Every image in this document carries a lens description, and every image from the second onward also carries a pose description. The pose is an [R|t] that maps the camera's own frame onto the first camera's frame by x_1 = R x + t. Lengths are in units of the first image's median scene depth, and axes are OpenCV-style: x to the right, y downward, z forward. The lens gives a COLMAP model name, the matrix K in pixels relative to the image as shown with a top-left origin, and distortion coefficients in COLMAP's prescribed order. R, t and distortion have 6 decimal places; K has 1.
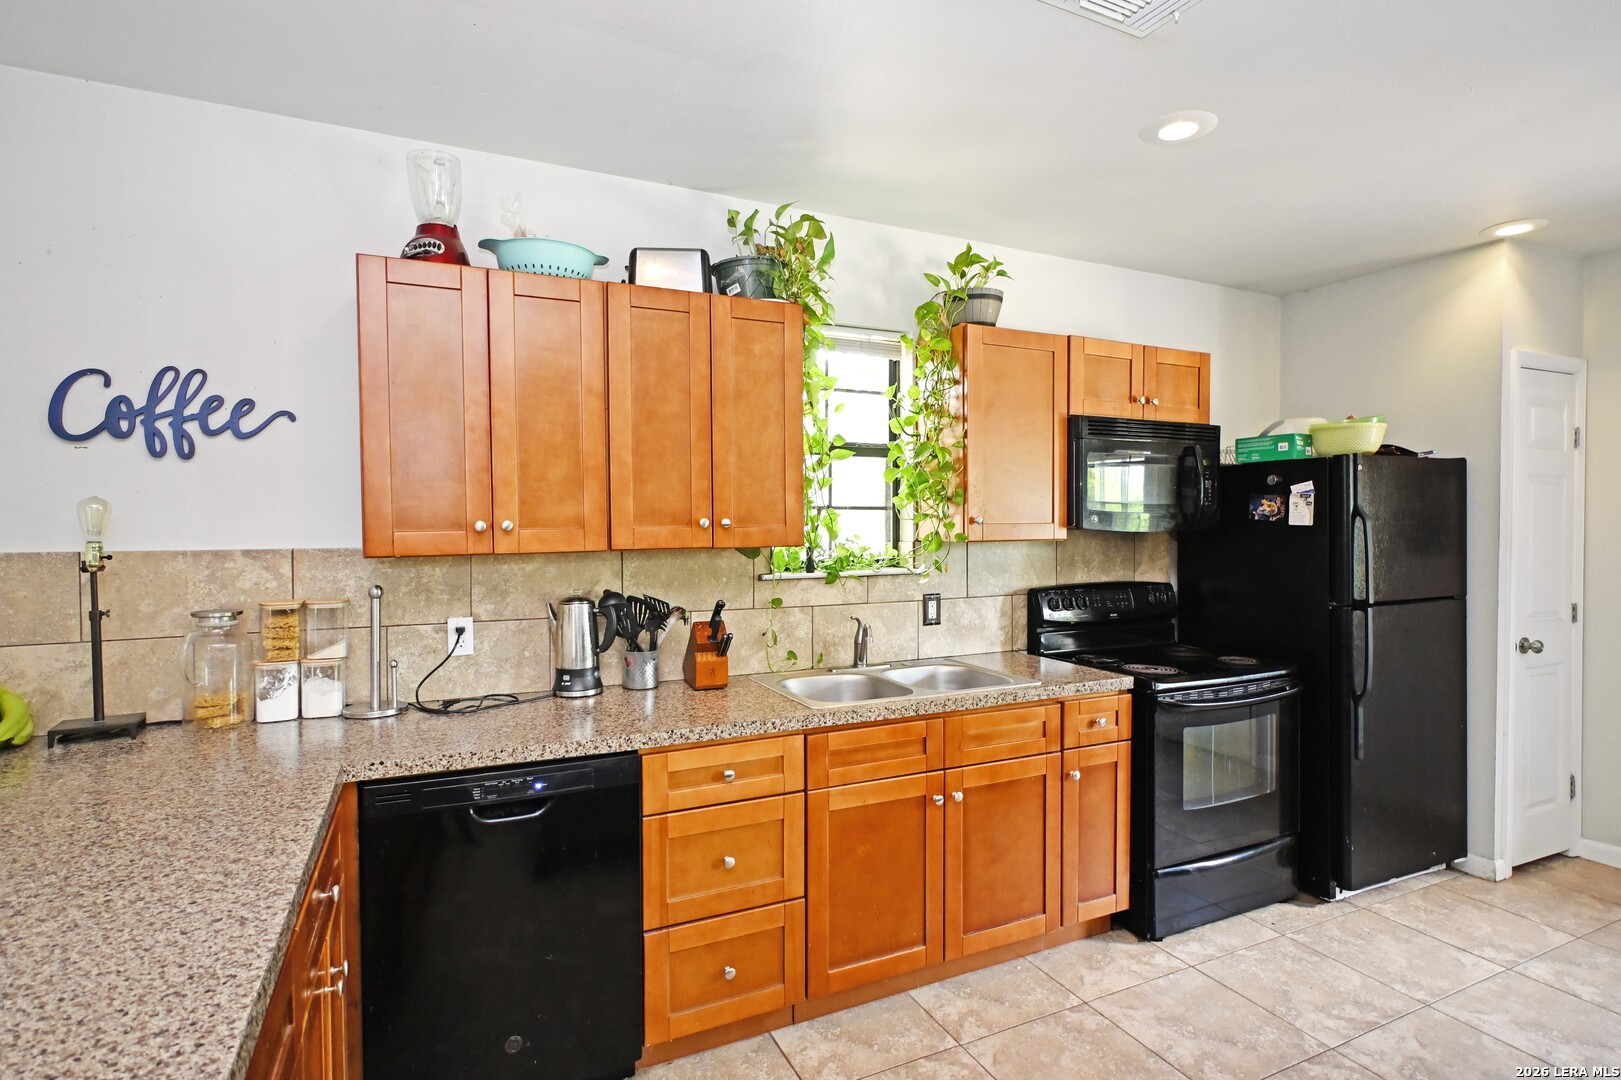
lens RADIAL K [[854.5, 0, 857.6], [0, 854.5, 540.6], [0, 0, 1]] dist [0.000375, 0.000486]
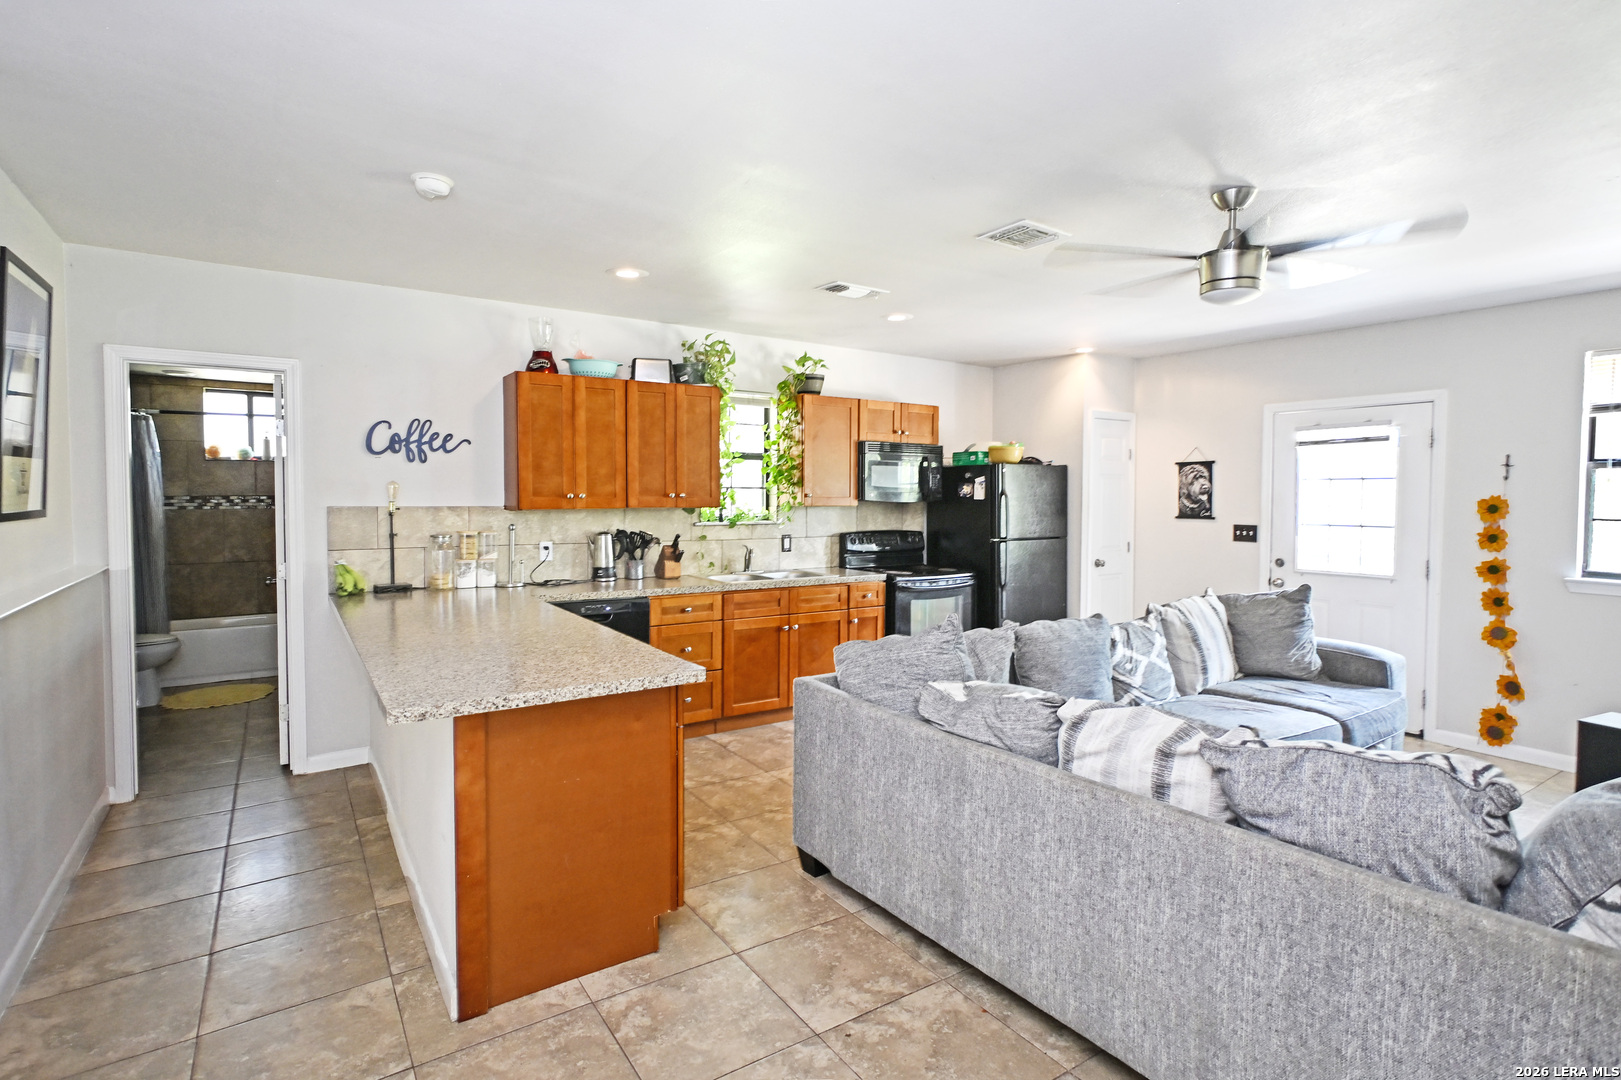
lens RADIAL K [[812.6, 0, 882.0], [0, 812.6, 518.9], [0, 0, 1]] dist [0.001366, 0.000057]
pose [[0.984932, 0.003768, 0.172899, -0.015751], [-0.004814, 0.999973, 0.005632, 0.018888], [-0.172873, -0.006380, 0.984923, -0.848571]]
